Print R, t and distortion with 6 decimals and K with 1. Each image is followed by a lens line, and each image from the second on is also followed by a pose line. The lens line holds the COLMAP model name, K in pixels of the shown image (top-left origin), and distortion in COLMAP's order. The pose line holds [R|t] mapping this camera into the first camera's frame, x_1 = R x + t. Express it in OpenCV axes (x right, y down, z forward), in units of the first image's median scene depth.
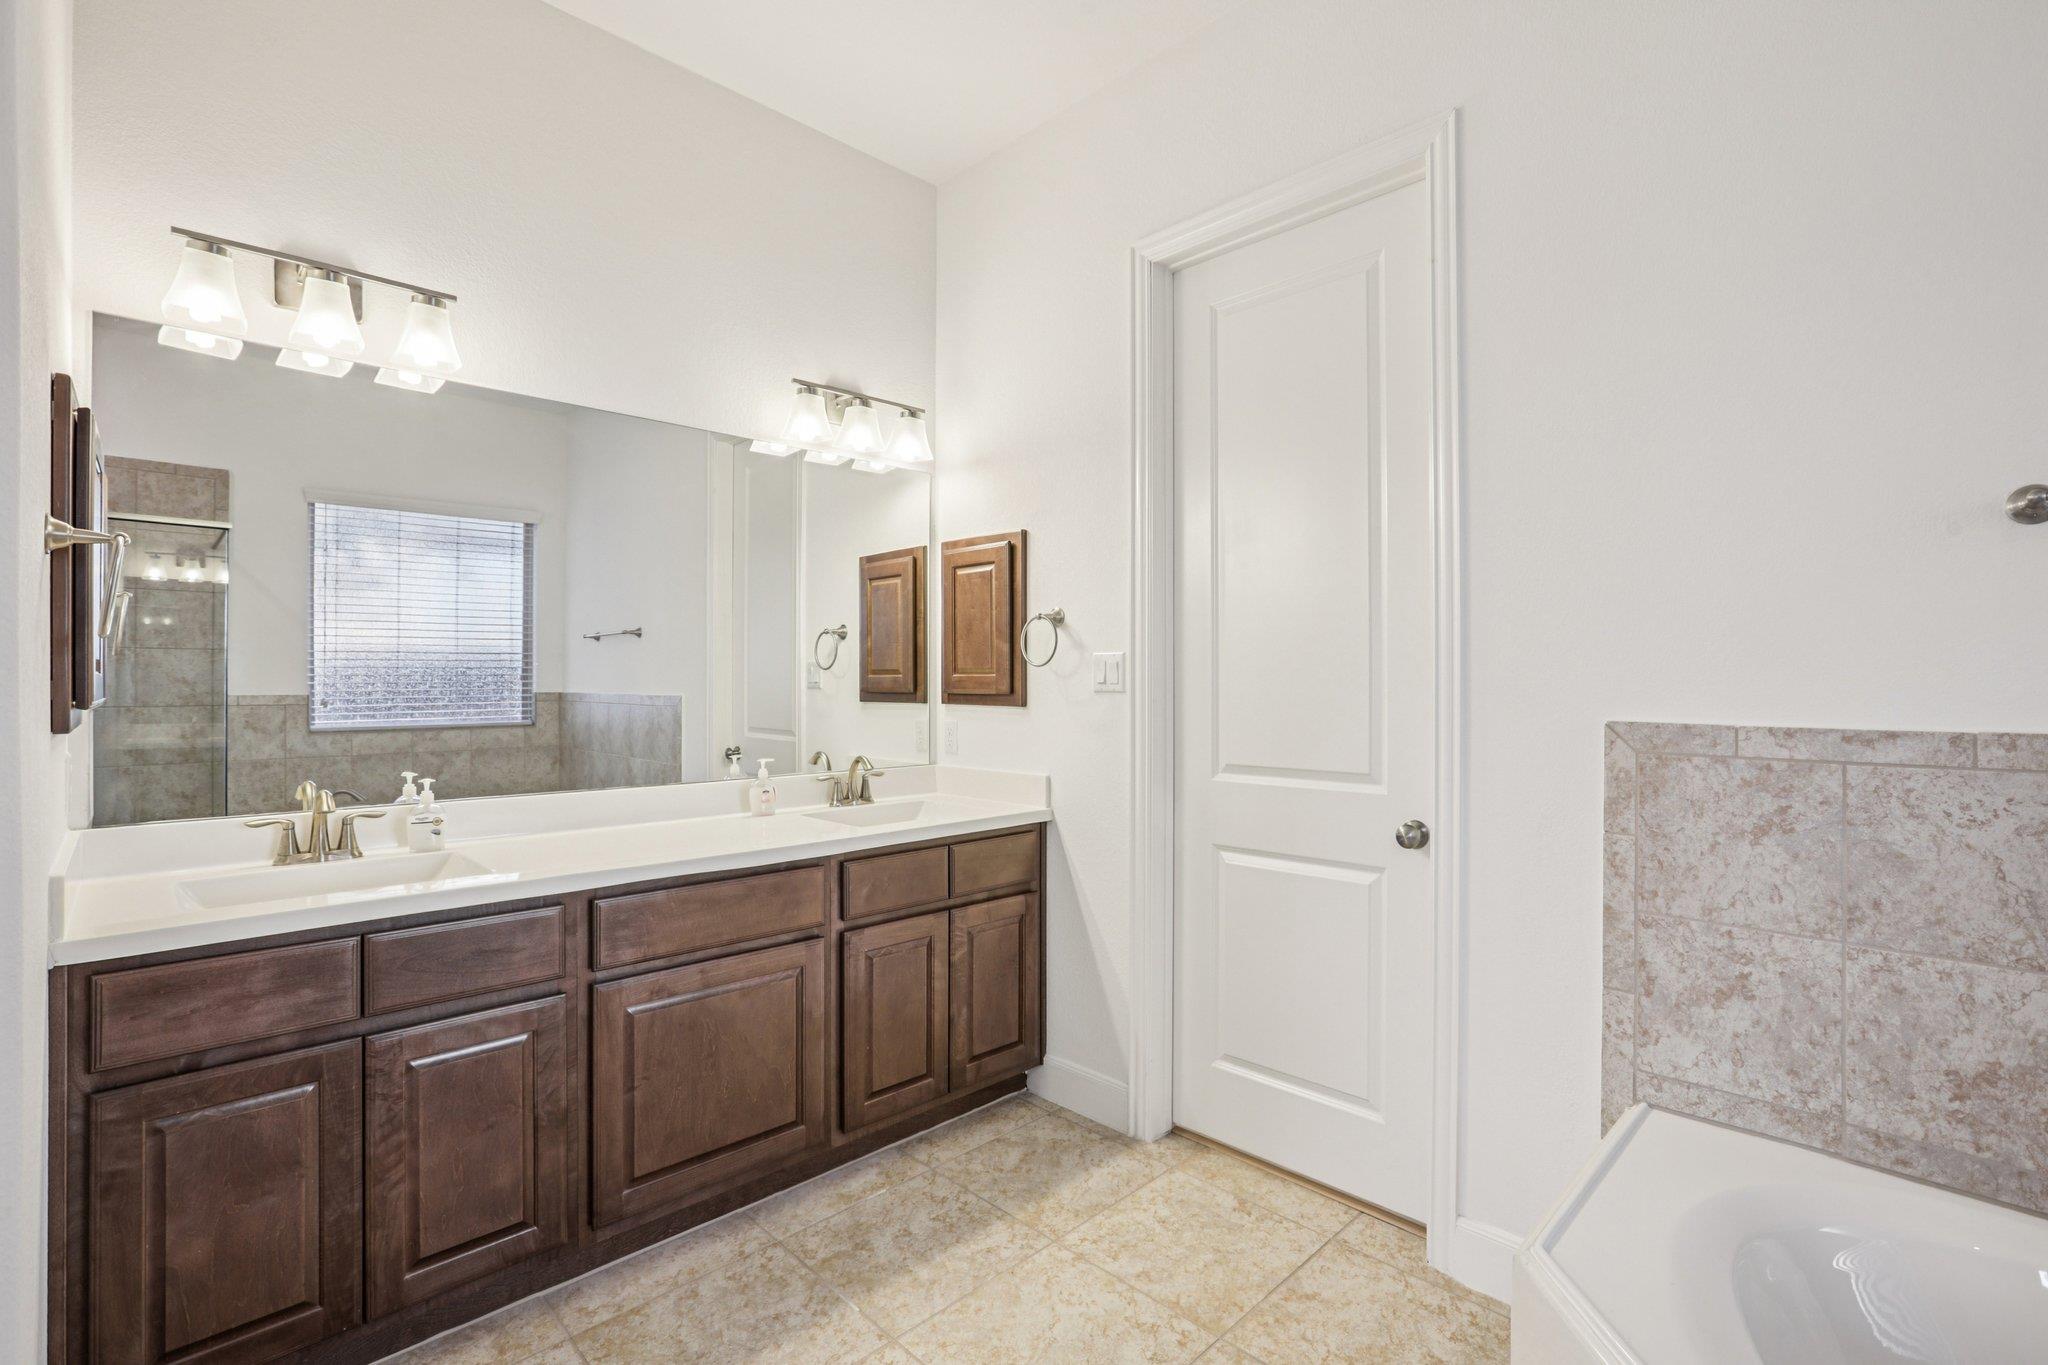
lens RADIAL K [[938.2, 0, 1023.6], [0, 938.2, 683.8], [0, 0, 1]] dist [-0.000229, -0.000034]
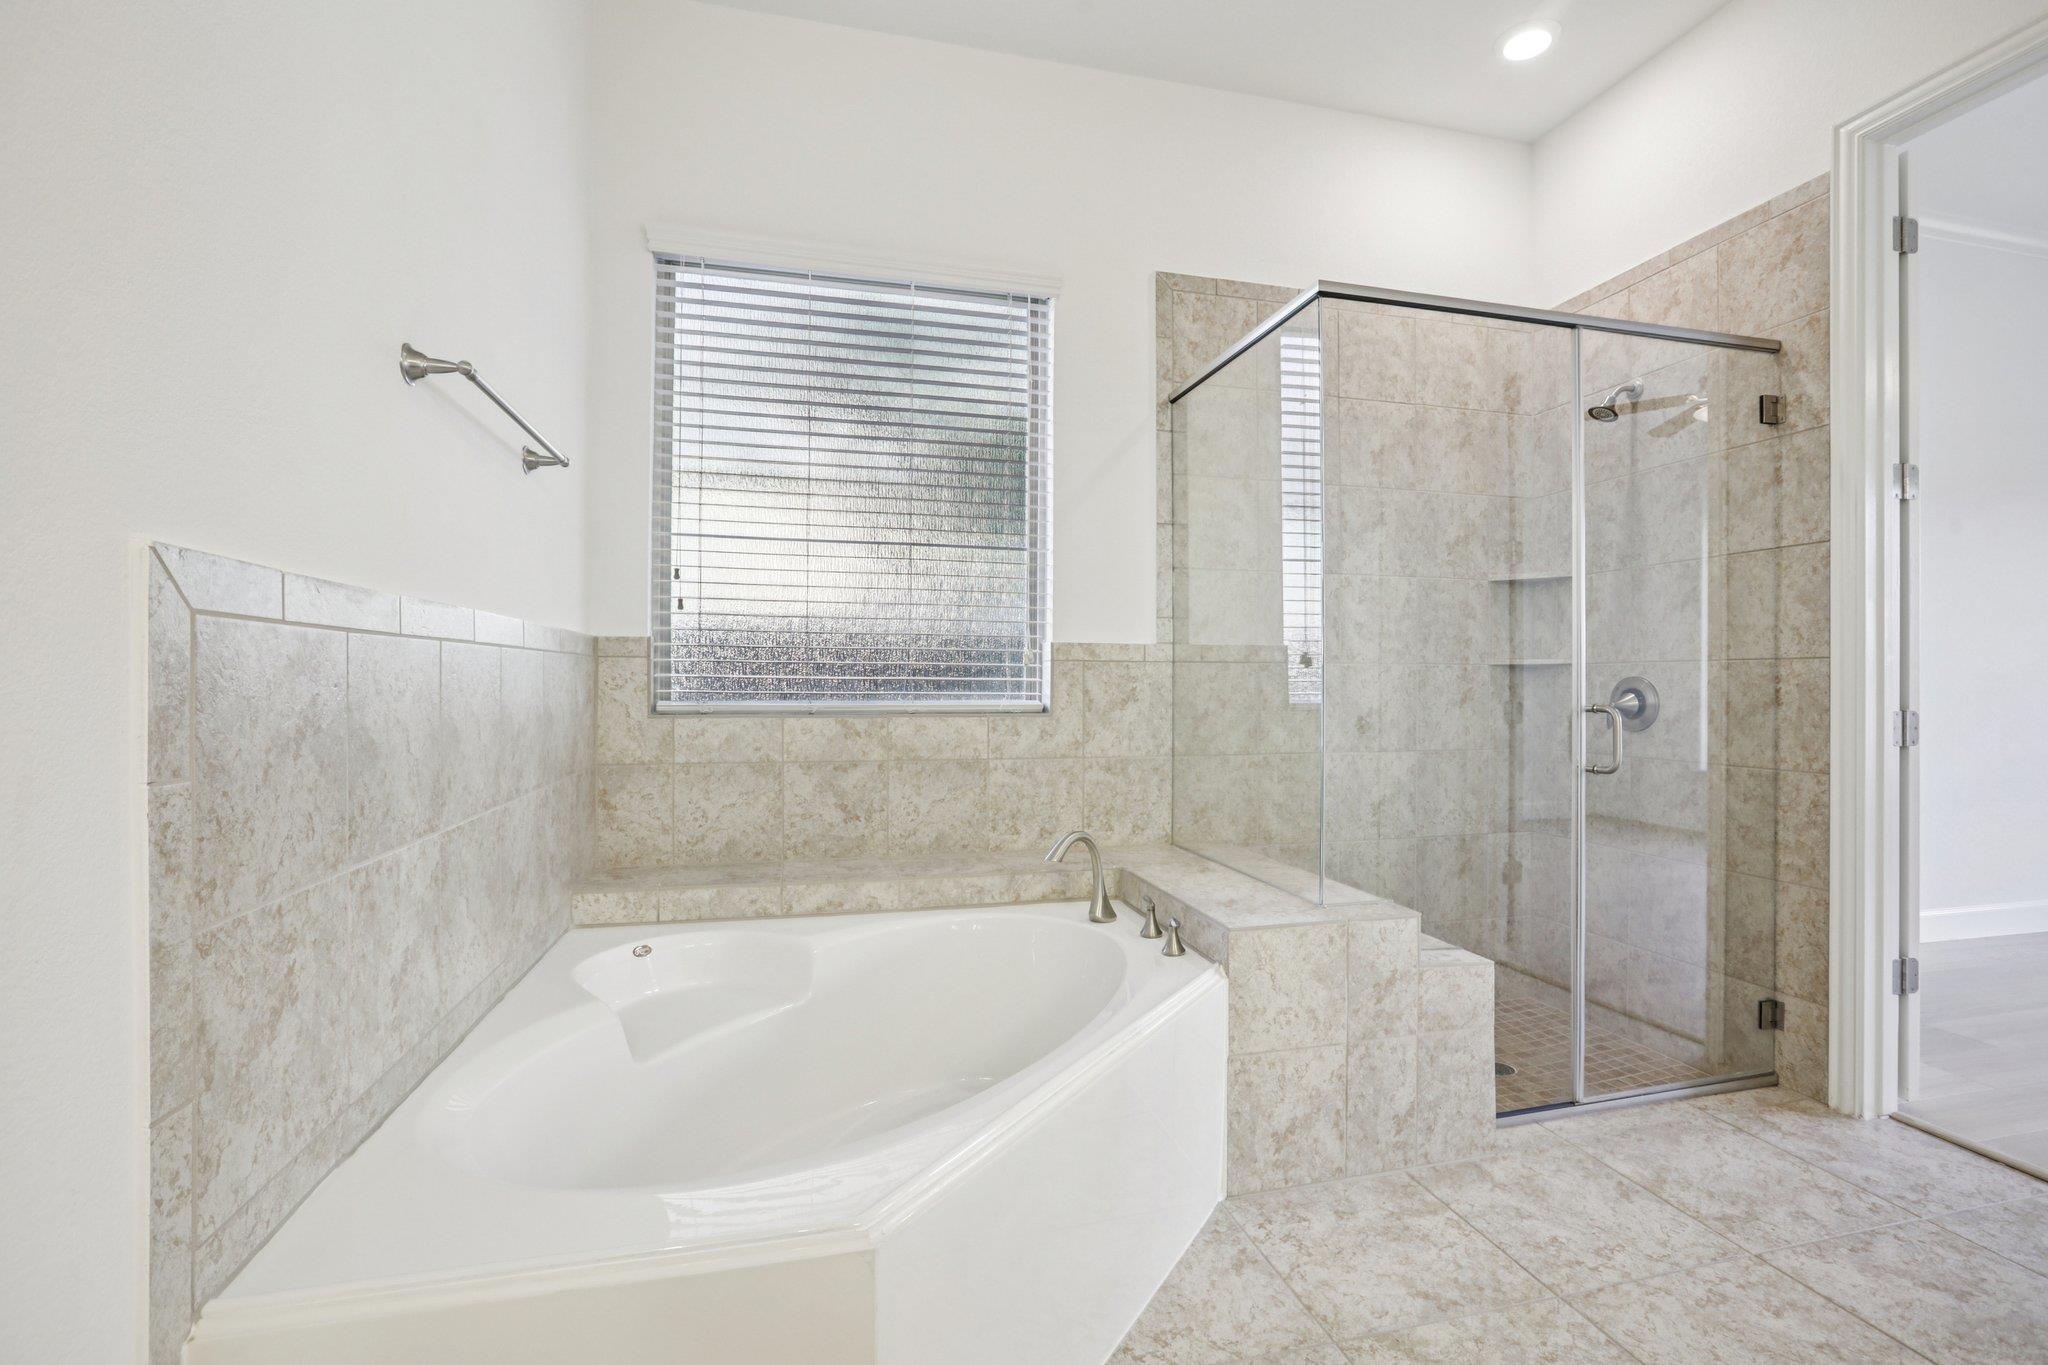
lens RADIAL K [[938.2, 0, 1029.9], [0, 938.2, 686.0], [0, 0, 1]] dist [-0.000229, -0.000034]
pose [[-0.863514, -0.000074, 0.504325, 0.020912], [-0.001919, 0.999993, -0.003138, 0.102049], [-0.504322, -0.003677, -0.863508, 1.083714]]
